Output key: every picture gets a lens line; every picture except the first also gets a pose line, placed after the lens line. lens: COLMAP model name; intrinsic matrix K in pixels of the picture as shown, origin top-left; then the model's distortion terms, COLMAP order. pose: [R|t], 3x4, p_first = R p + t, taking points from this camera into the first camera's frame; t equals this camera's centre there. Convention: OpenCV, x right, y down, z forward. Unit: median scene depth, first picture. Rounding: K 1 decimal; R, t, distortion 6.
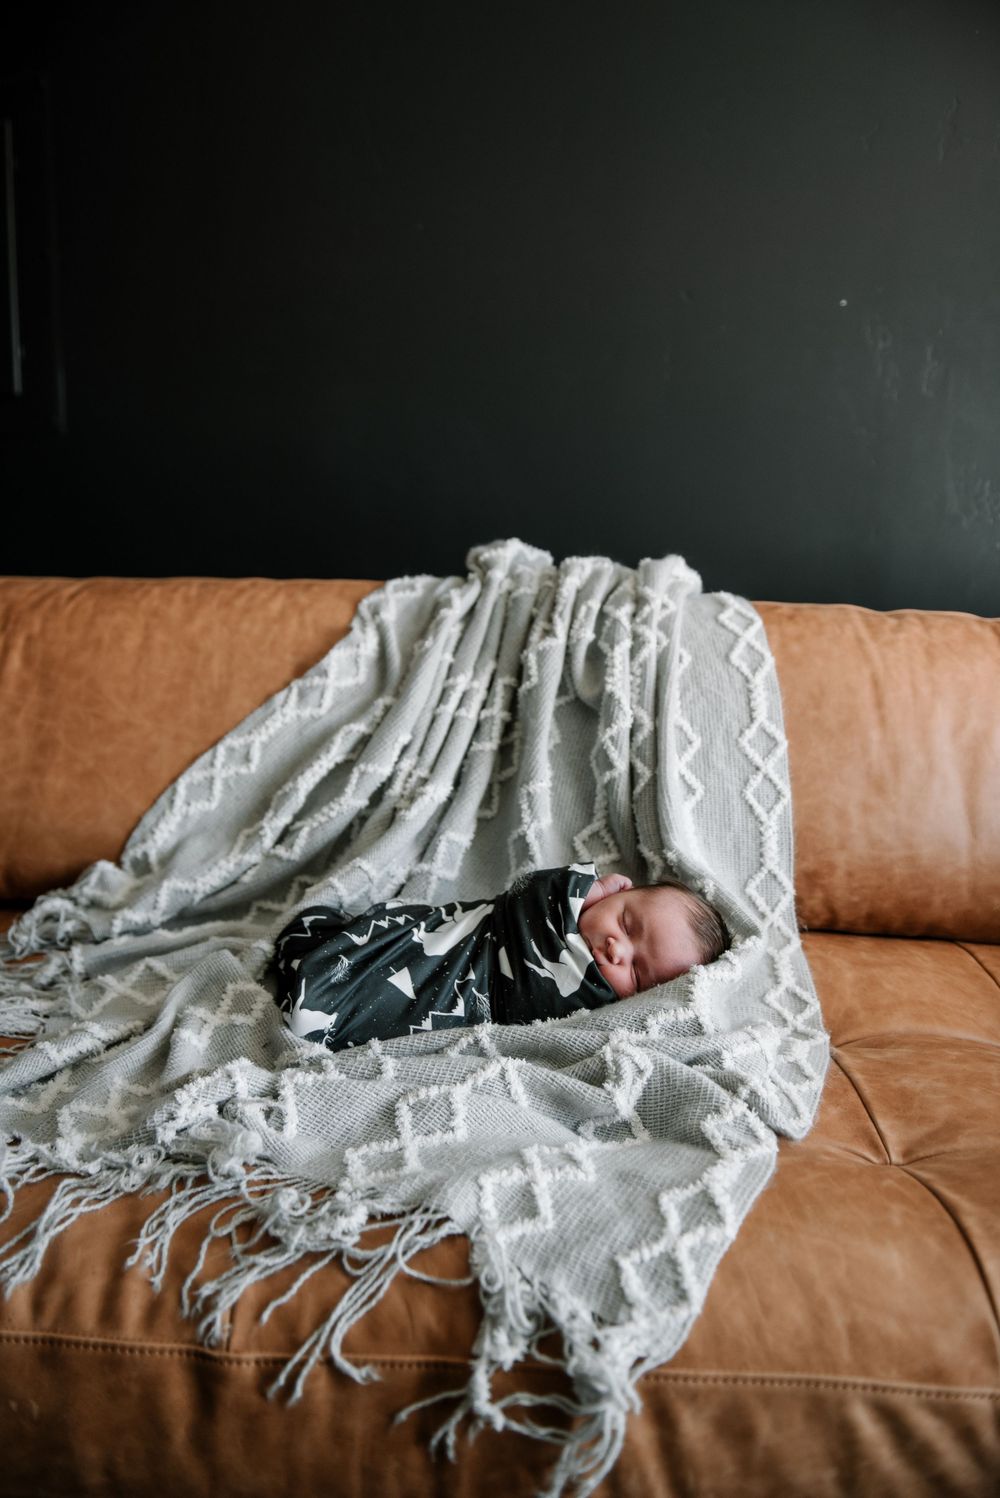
lens RADIAL K [[993.3, 0, 481.0], [0, 993.3, 754.8], [0, 0, 1]] dist [-0.010524, -0.025471]
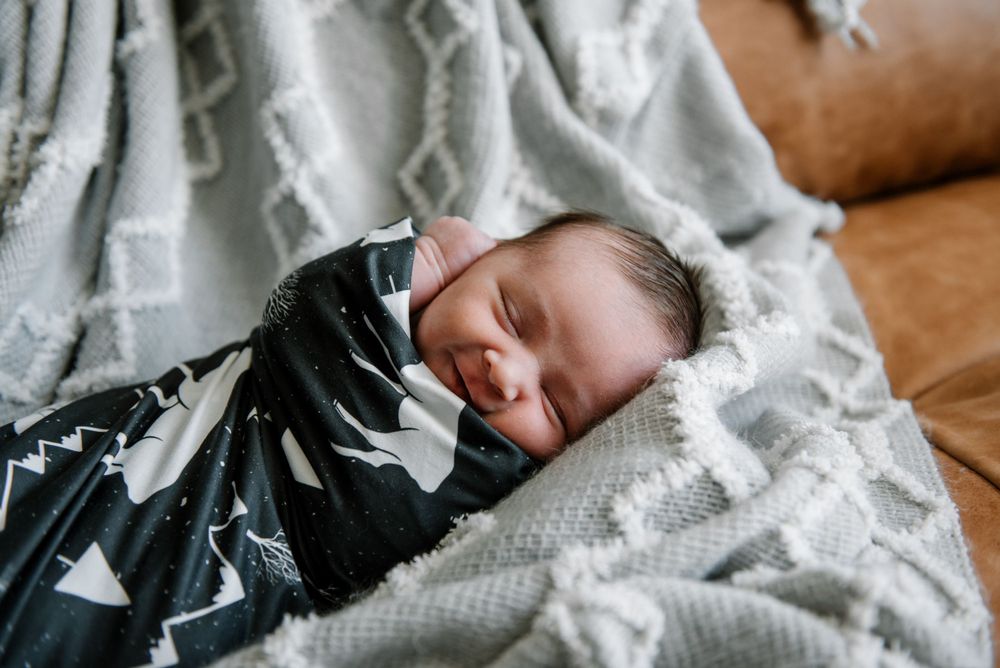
lens RADIAL K [[1077.7, 0, 500.0], [0, 1077.7, 334.0], [0, 0, 1]] dist [0.182464, -0.054526]
pose [[0.943220, -0.291907, 0.158514, 0.057529], [0.248226, 0.936526, 0.247593, 0.044467], [-0.220726, -0.194188, 0.955809, 0.535252]]
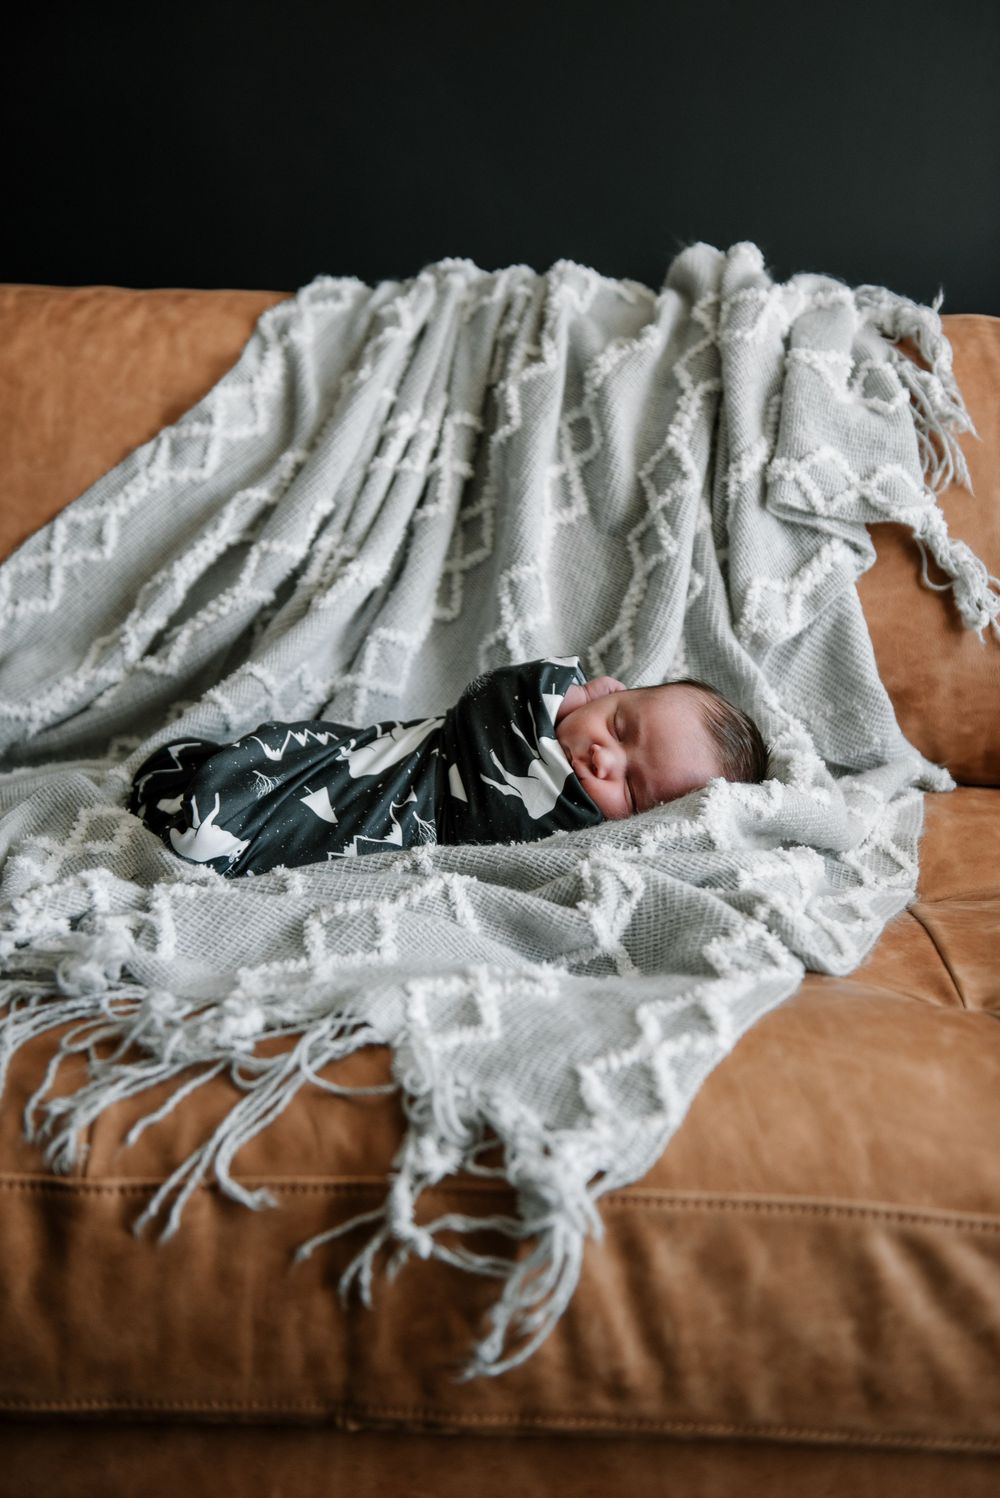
lens RADIAL K [[1614.4, 0, 483.9], [0, 1614.4, 756.2], [0, 0, 1]] dist [0.182464, -0.054526]
pose [[0.999954, -0.009538, -0.000894, 0.050716], [0.009568, 0.998958, 0.044629, 0.153862], [0.000468, -0.044635, 0.999003, -0.229374]]
